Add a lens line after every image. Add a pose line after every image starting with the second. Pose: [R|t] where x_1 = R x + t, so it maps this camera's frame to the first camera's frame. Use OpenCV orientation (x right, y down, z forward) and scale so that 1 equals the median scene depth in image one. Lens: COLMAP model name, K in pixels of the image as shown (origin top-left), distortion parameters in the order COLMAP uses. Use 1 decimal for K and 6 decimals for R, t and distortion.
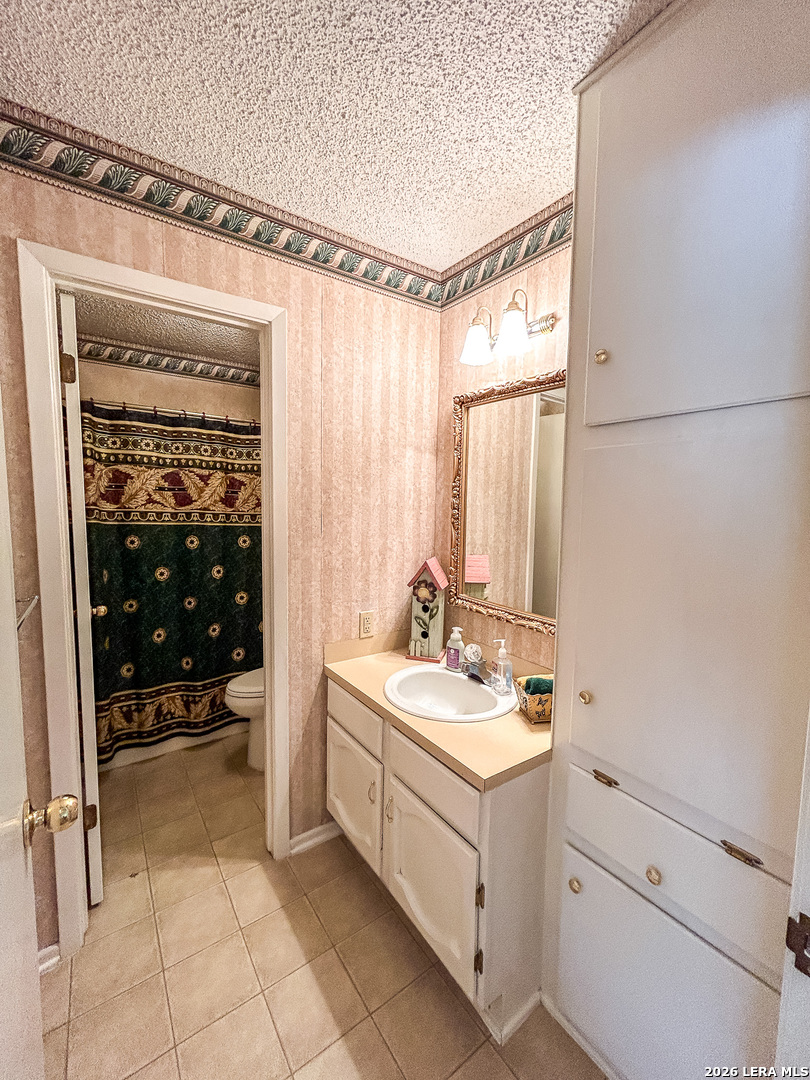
lens RADIAL K [[442.4, 0, 402.5], [0, 442.4, 539.6], [0, 0, 1]] dist [0.006179, -0.000220]
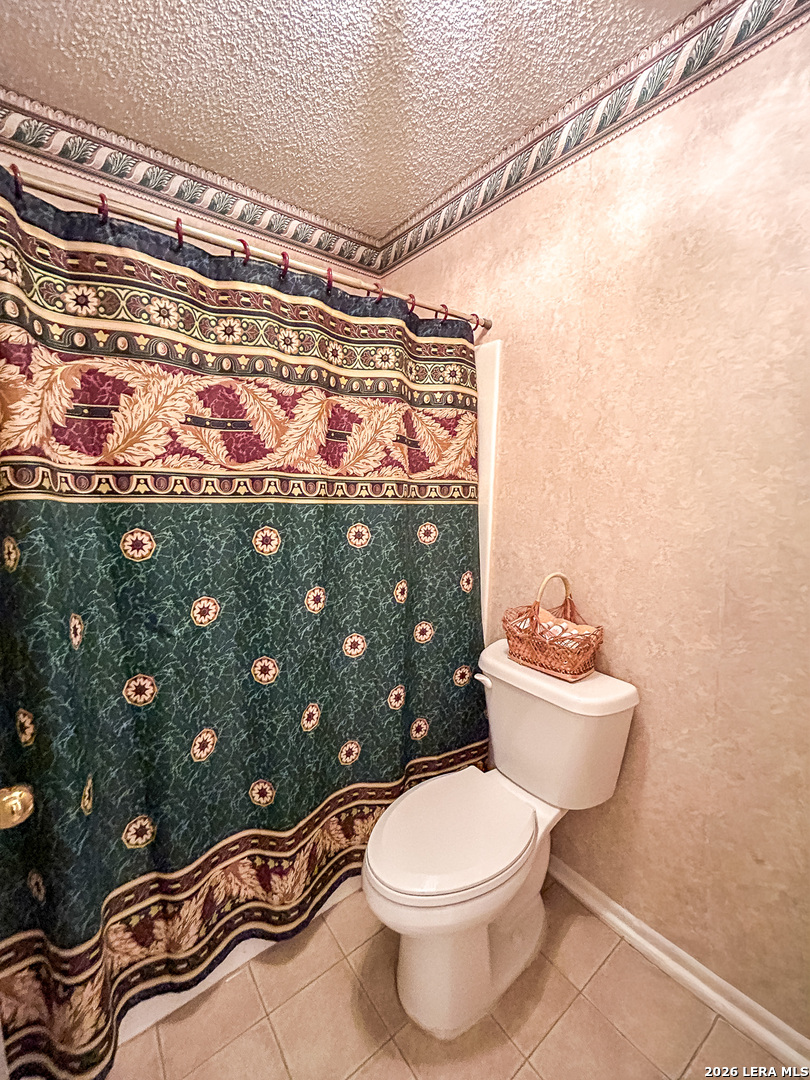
lens RADIAL K [[442.4, 0, 407.2], [0, 442.4, 538.9], [0, 0, 1]] dist [0.006179, -0.000220]
pose [[0.998938, -0.009109, 0.045166, -0.353956], [0.006506, 0.998327, 0.057455, -0.021878], [-0.045613, -0.057100, 0.997326, 0.539660]]
